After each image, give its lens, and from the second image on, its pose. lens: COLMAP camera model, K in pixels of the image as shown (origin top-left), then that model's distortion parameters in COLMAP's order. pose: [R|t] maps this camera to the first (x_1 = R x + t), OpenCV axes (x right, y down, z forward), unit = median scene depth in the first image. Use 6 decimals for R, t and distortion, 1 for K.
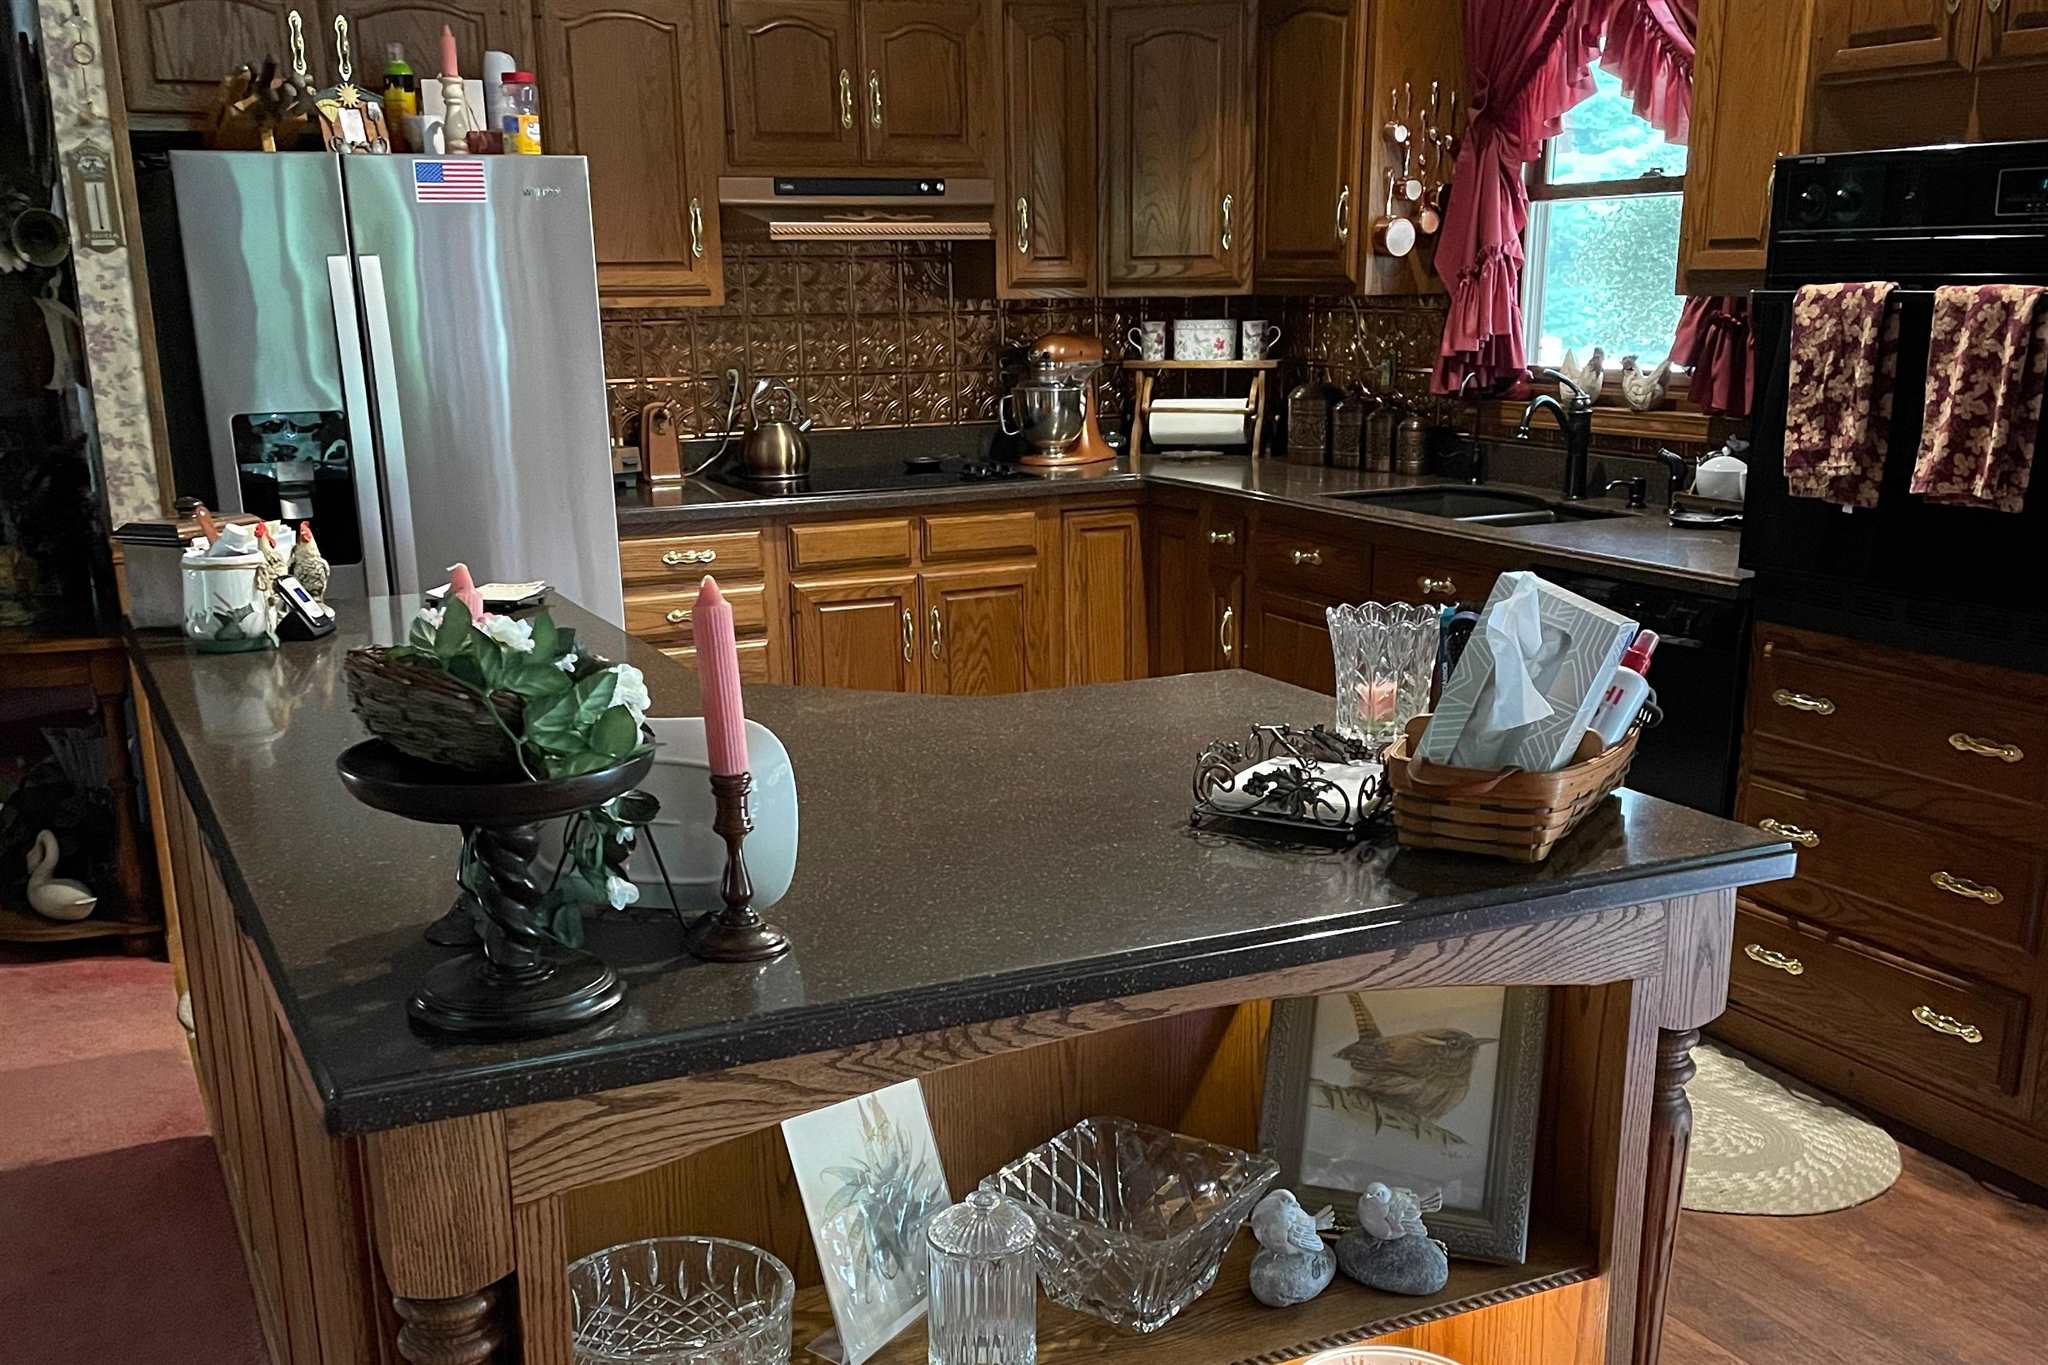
lens RADIAL K [[2033.3, 0, 1037.3], [0, 2033.3, 947.6], [0, 0, 1]] dist [0.062528, 0.000000]
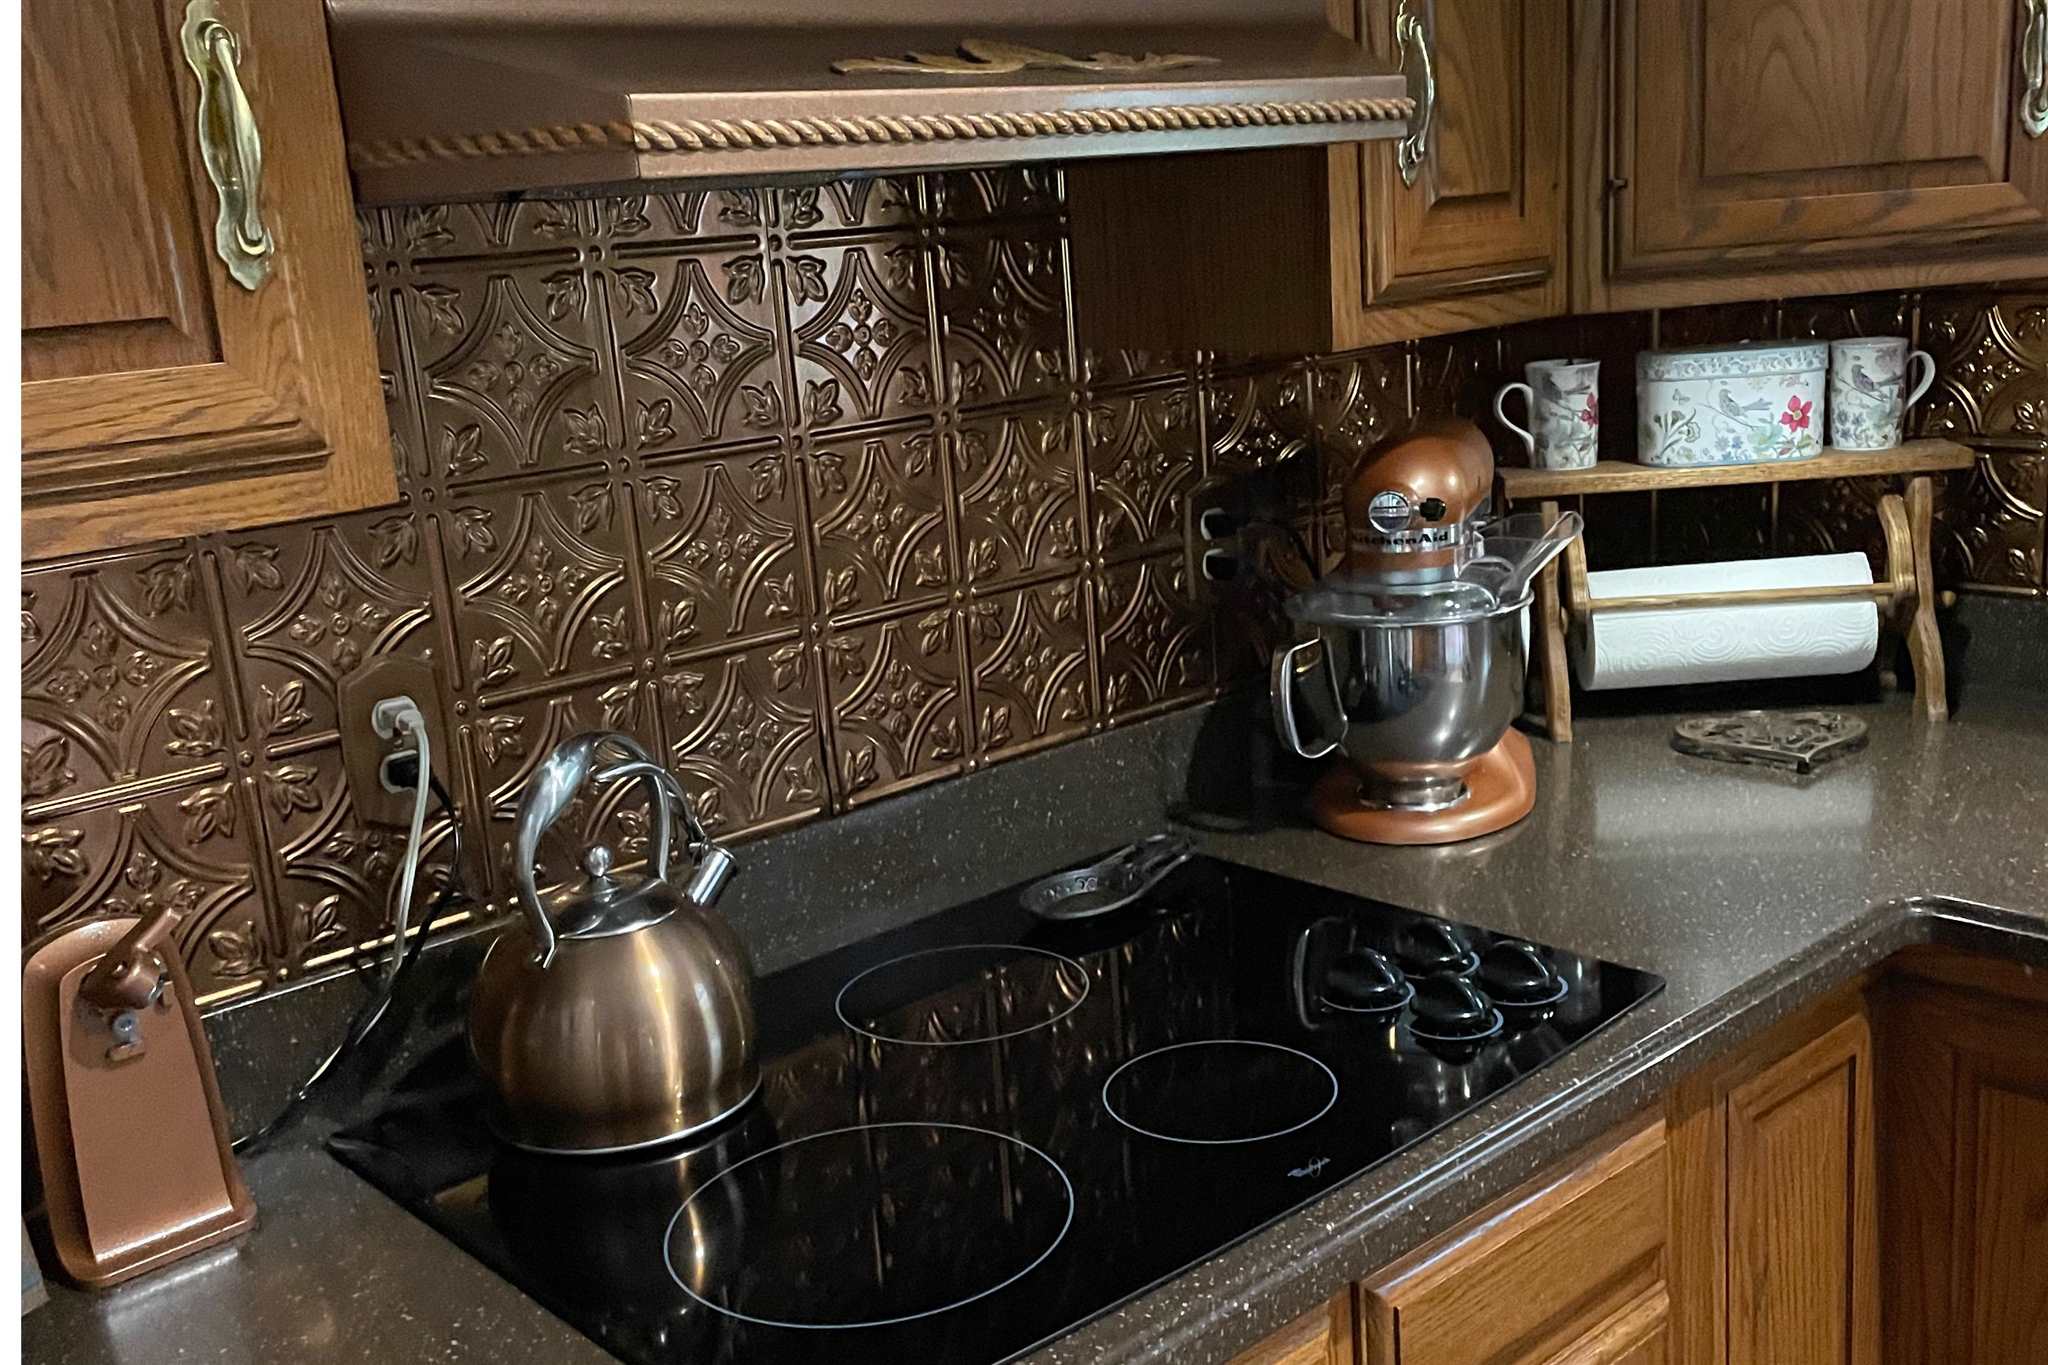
lens RADIAL K [[2033.3, 0, 1036.5], [0, 2033.3, 739.0], [0, 0, 1]] dist [0.062528, 0.000000]
pose [[0.960145, -0.123097, 0.250935, -0.146703], [0.141148, 0.988449, -0.055182, -0.270828], [-0.241244, 0.088402, 0.966430, 0.790784]]
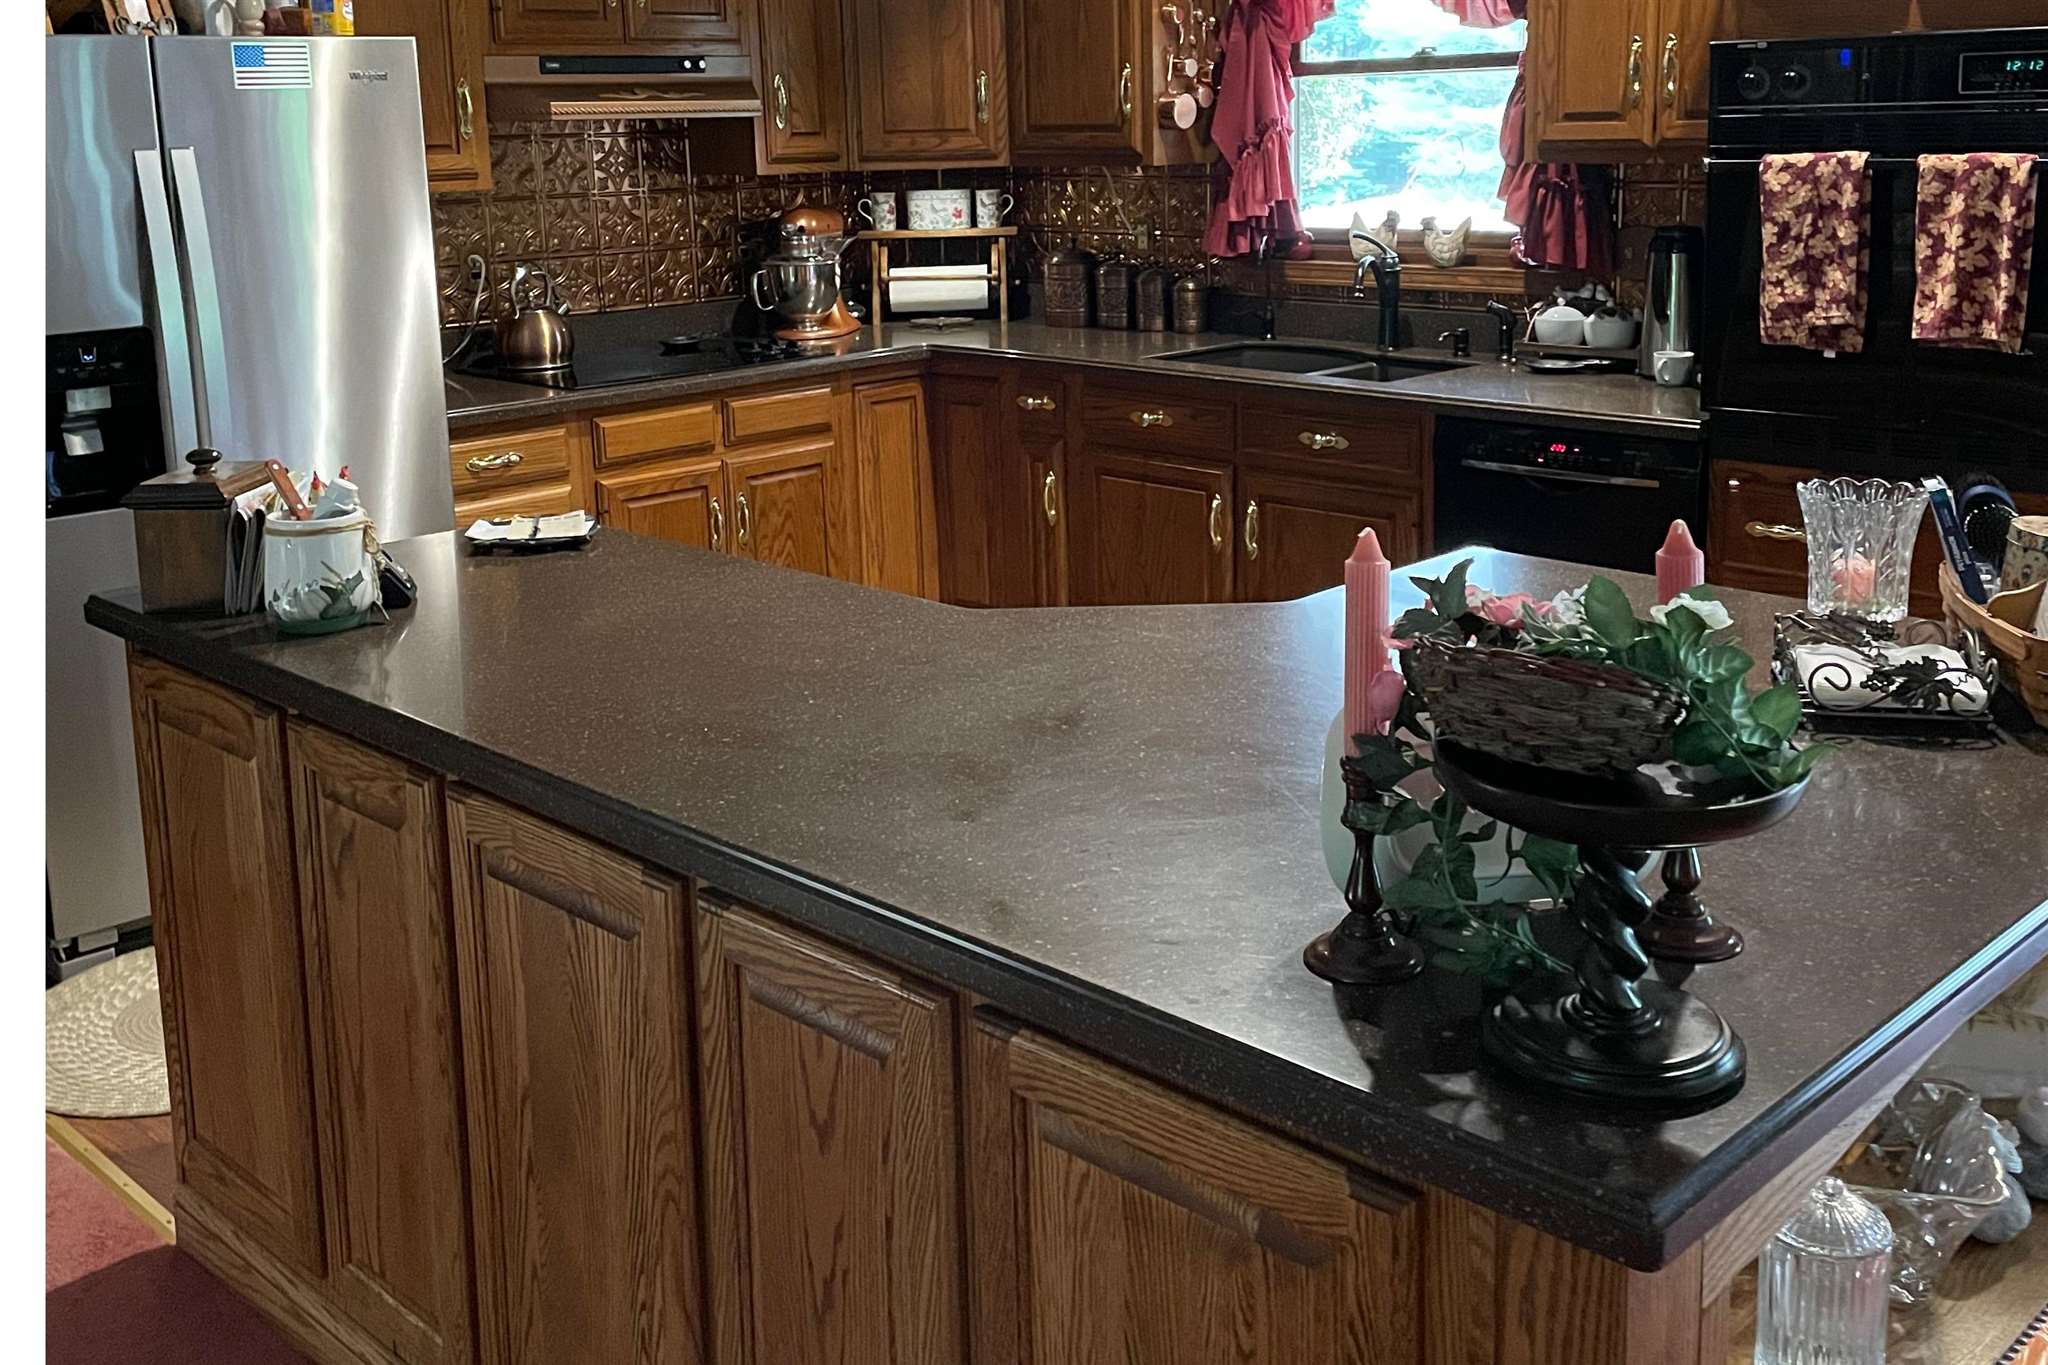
lens RADIAL K [[2033.3, 0, 1054.7], [0, 2033.3, 523.8], [0, 0, 1]] dist [0.062528, 0.000000]
pose [[0.944174, -0.078173, 0.320037, -0.221262], [0.118230, 0.987130, -0.107684, -0.037438], [-0.307500, 0.139510, 0.941265, 0.082183]]
